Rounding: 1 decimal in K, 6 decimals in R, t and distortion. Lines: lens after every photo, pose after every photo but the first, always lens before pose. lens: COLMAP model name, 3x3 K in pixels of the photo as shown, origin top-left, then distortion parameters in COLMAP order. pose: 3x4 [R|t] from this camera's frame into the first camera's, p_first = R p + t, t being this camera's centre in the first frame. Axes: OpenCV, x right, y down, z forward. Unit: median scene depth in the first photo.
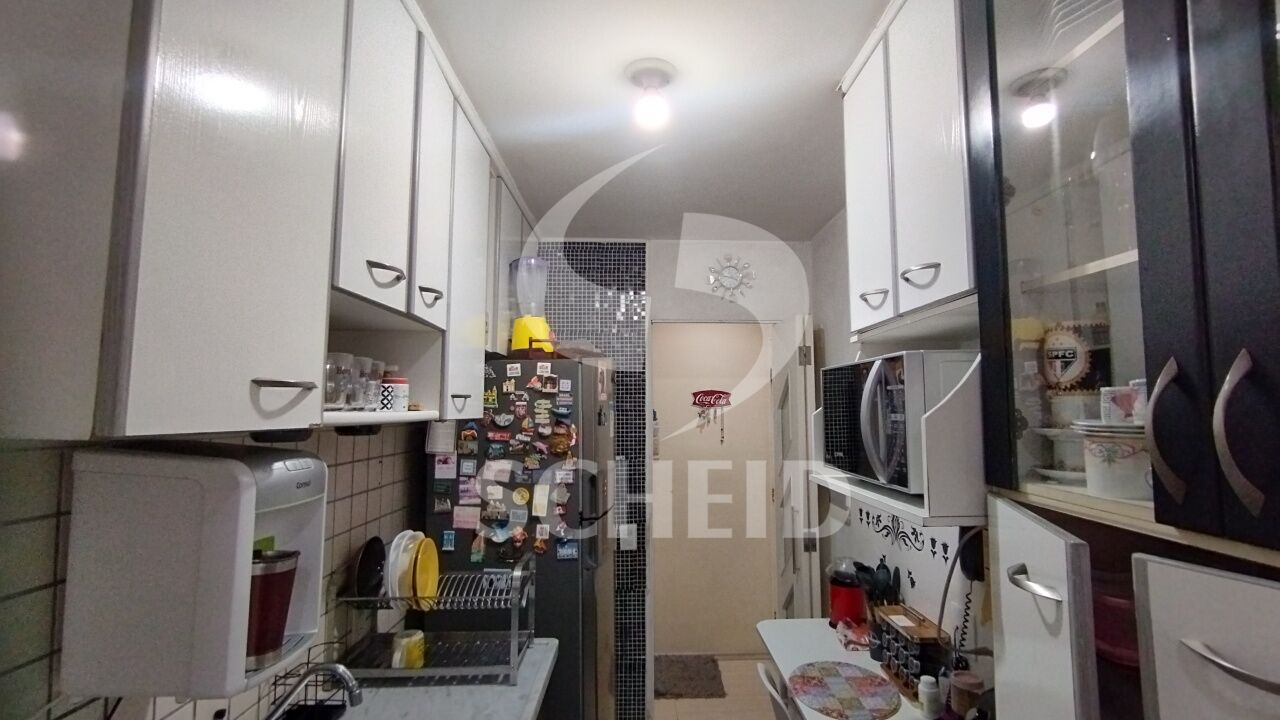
lens RADIAL K [[590.5, 0, 644.8], [0, 590.5, 357.0], [0, 0, 1]] dist [-0.005939, -0.001340]
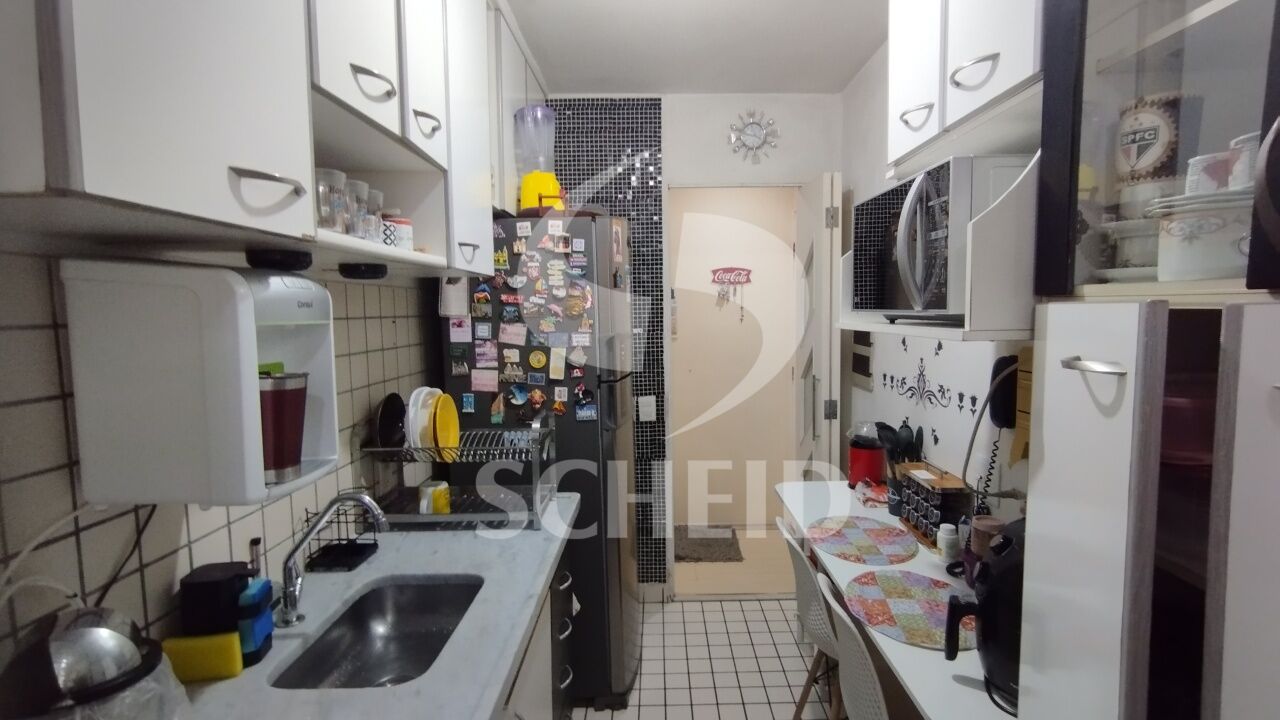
lens RADIAL K [[590.5, 0, 641.4], [0, 590.5, 360.7], [0, 0, 1]] dist [-0.005939, -0.001340]
pose [[0.999242, -0.012474, -0.036886, -0.000419], [0.018336, 0.986434, 0.163133, 0.102307], [0.034351, -0.163685, 0.985914, 0.039572]]
